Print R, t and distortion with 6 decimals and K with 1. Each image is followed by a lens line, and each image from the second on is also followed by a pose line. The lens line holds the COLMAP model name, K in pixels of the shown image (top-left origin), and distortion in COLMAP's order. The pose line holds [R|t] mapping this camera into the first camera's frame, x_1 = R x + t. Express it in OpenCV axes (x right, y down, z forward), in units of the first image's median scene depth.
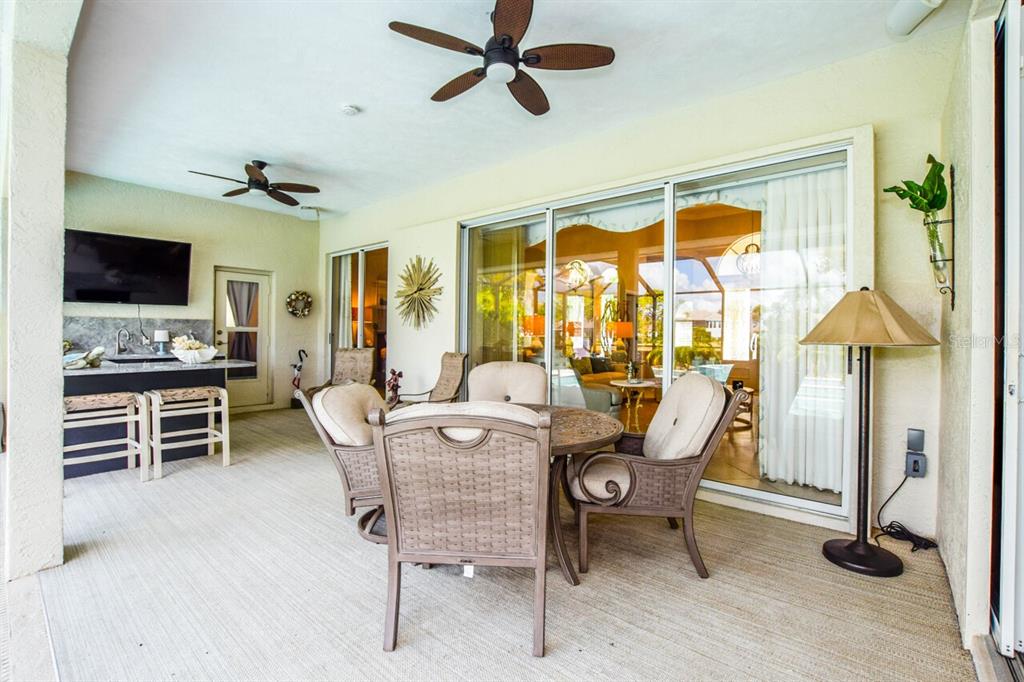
lens RADIAL K [[454.1, 0, 515.3], [0, 454.1, 337.2], [0, 0, 1]] dist [-0.029004, 0.006144]
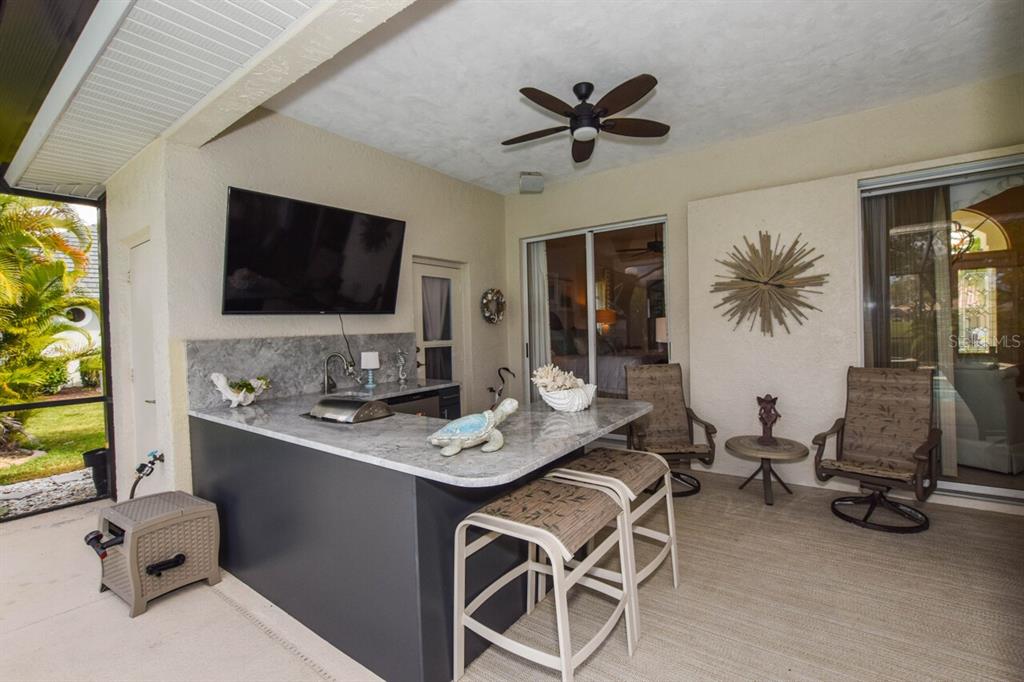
lens RADIAL K [[454.1, 0, 515.3], [0, 454.1, 337.2], [0, 0, 1]] dist [-0.029004, 0.006144]
pose [[0.996341, -0.040226, 0.075409, -0.639024], [0.039535, 0.999162, 0.010629, -0.036909], [-0.075773, -0.007609, 0.997096, 0.316164]]
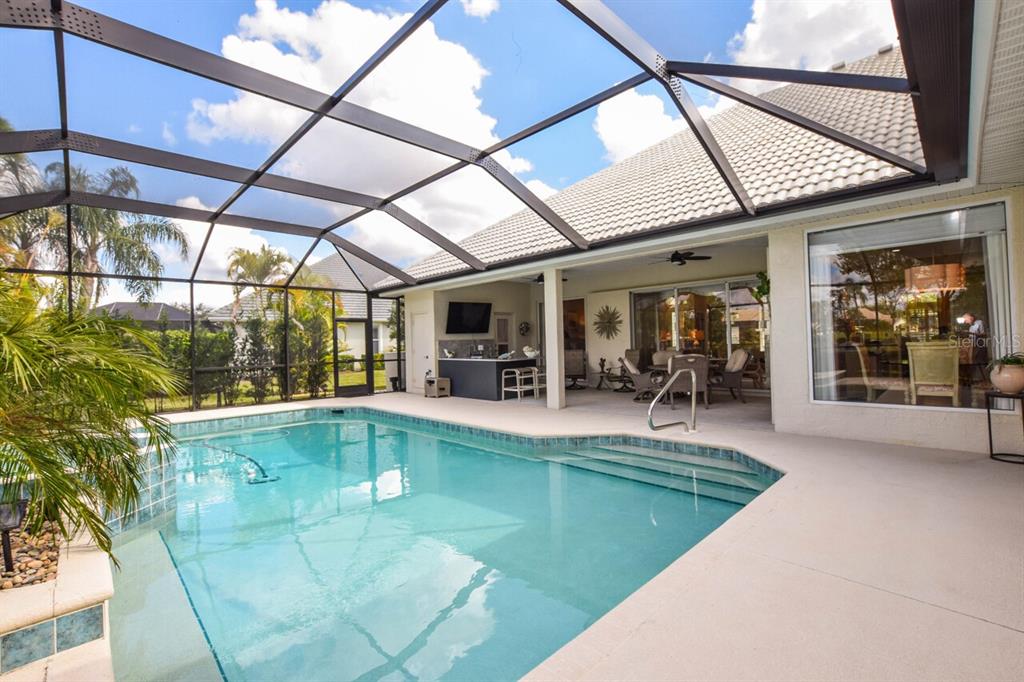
lens RADIAL K [[454.1, 0, 515.3], [0, 454.1, 337.2], [0, 0, 1]] dist [-0.029004, 0.006144]
pose [[0.995249, -0.040283, -0.088640, -0.447384], [0.038760, 0.999071, -0.018838, -0.005176], [0.089317, 0.015313, 0.995886, -1.152769]]
